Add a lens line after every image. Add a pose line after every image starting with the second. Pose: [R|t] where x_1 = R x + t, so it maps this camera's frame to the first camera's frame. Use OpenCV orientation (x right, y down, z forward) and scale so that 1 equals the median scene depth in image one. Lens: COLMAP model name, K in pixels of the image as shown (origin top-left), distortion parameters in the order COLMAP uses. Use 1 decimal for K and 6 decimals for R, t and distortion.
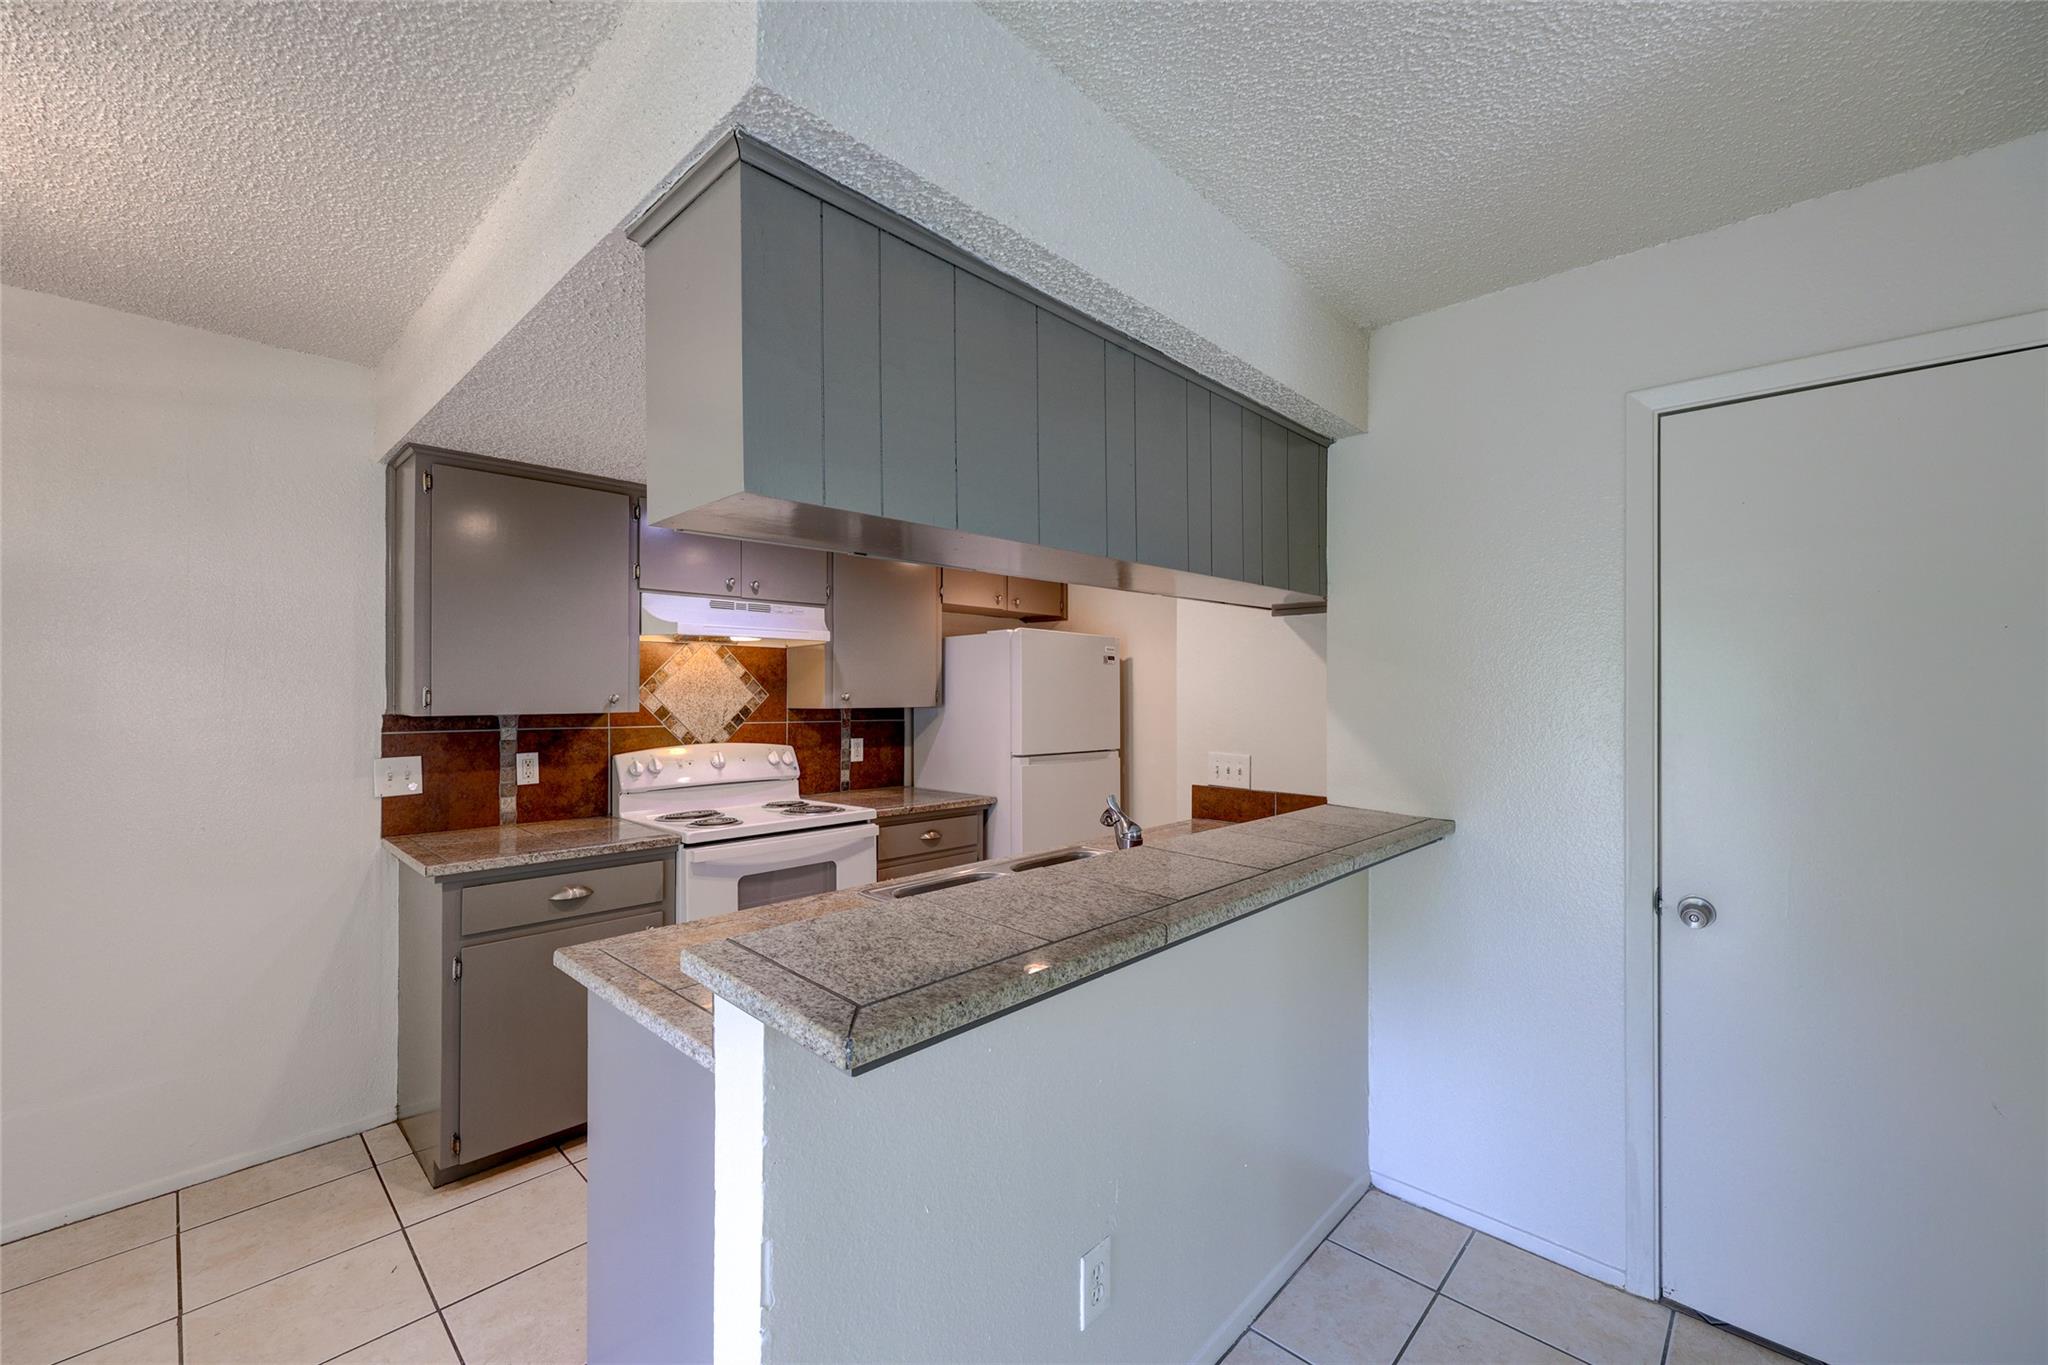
lens RADIAL K [[819.2, 0, 1020.5], [0, 819.2, 689.7], [0, 0, 1]] dist [0.001969, -0.000504]
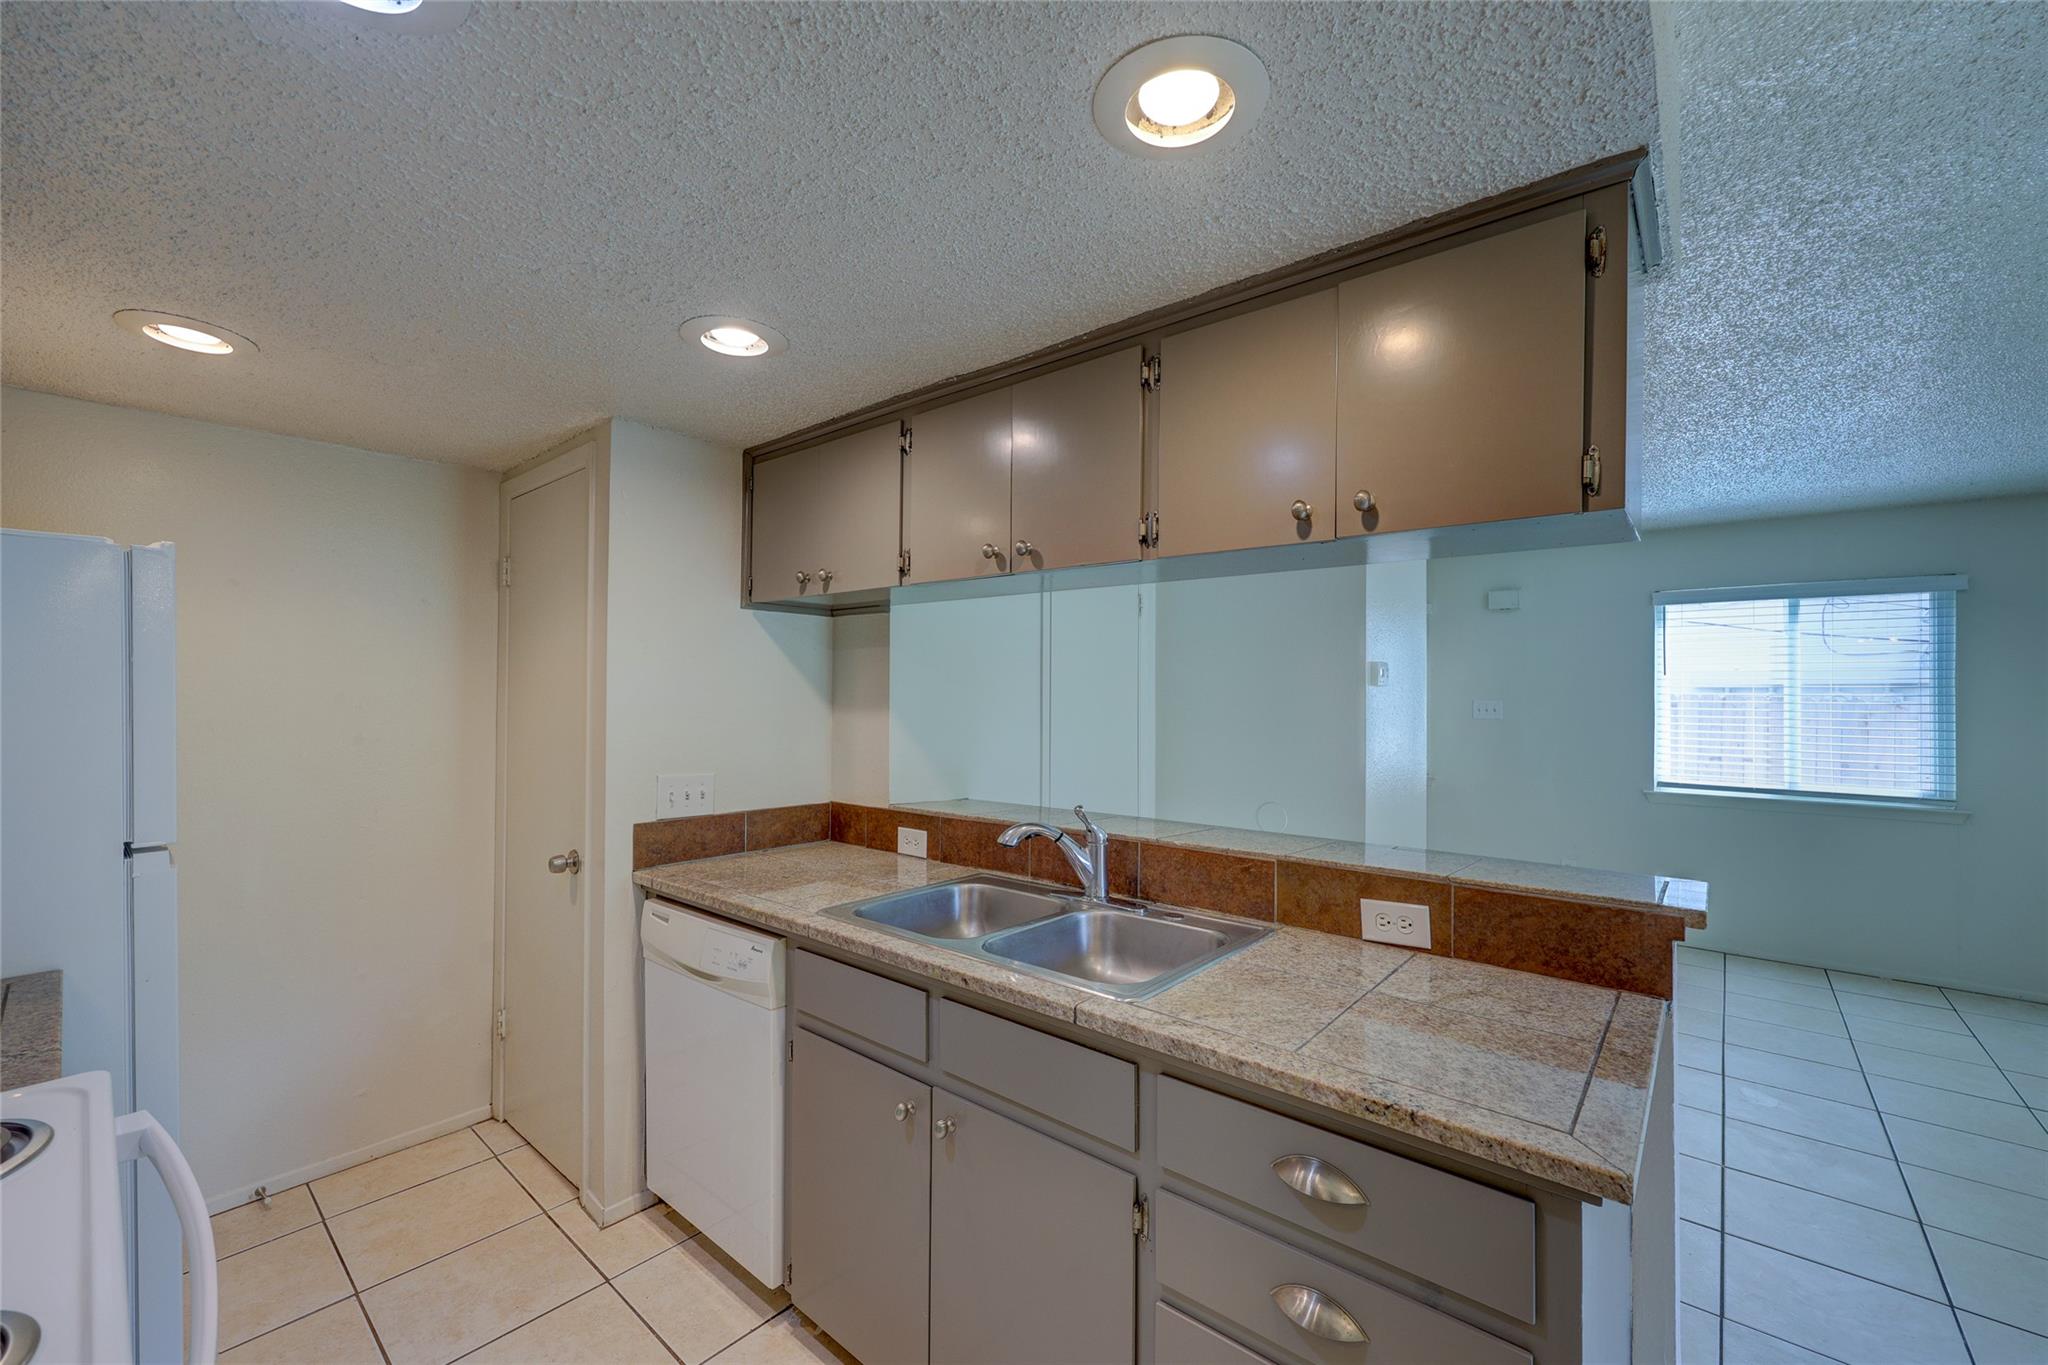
lens RADIAL K [[819.2, 0, 1020.5], [0, 819.2, 689.7], [0, 0, 1]] dist [0.001969, -0.000504]
pose [[-0.051621, 0.008433, 0.998631, -0.522643], [-0.006620, 0.999939, -0.008786, 0.001393], [-0.998645, -0.007064, -0.051562, 0.686733]]
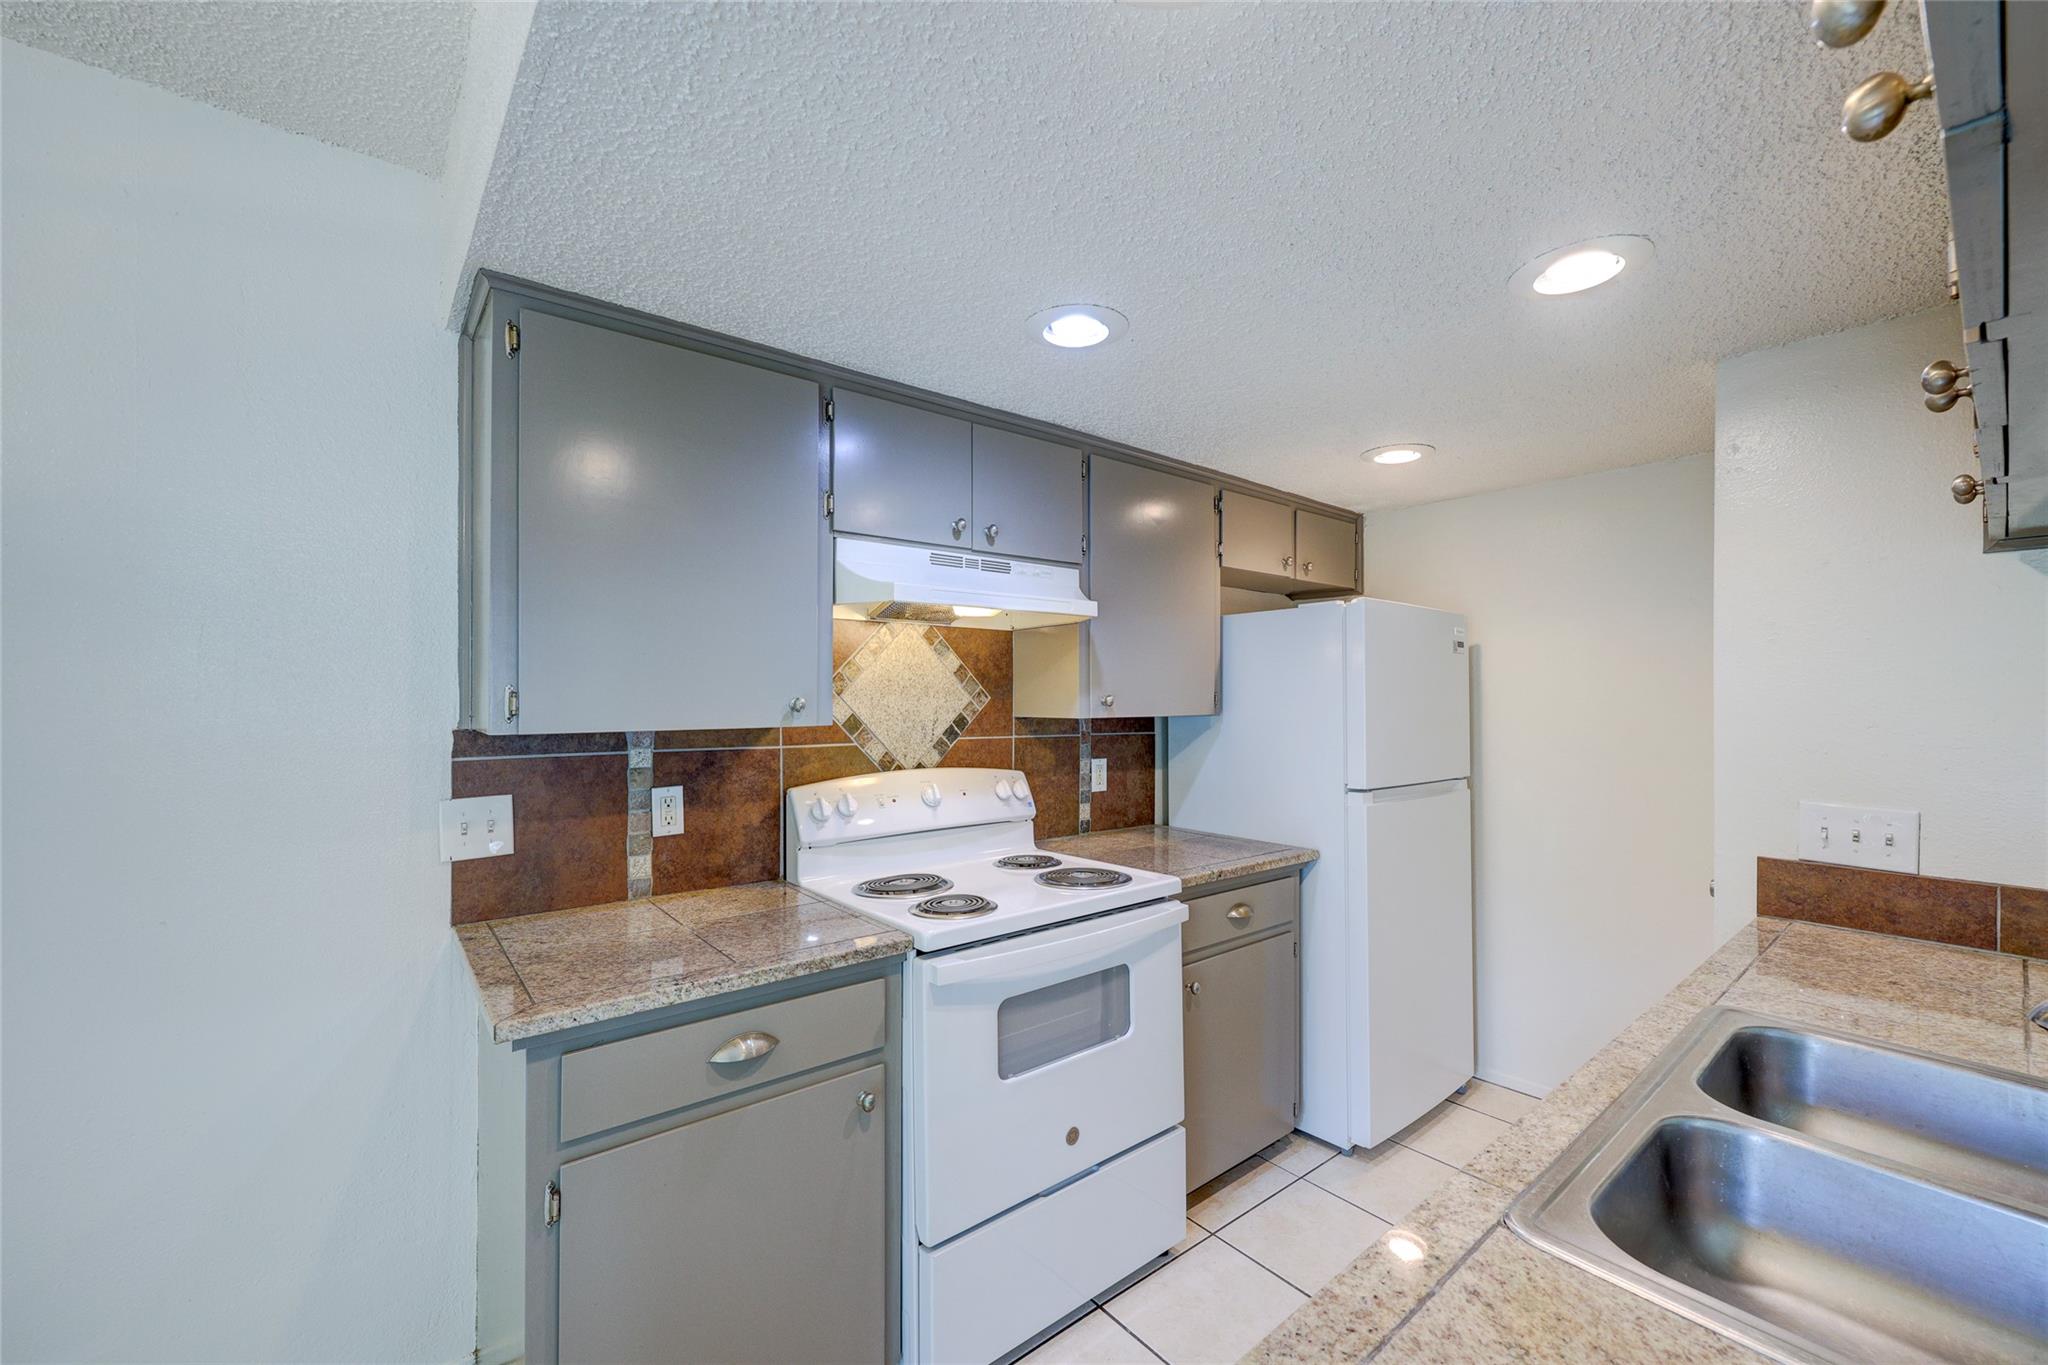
lens RADIAL K [[821.1, 0, 1023.1], [0, 821.1, 691.3], [0, 0, 1]] dist [0.002097, -0.000011]
pose [[0.992643, 0.000497, -0.121074, -0.226478], [-0.000303, 0.999999, 0.001615, -0.000299], [0.121074, -0.001566, 0.992642, 0.361628]]
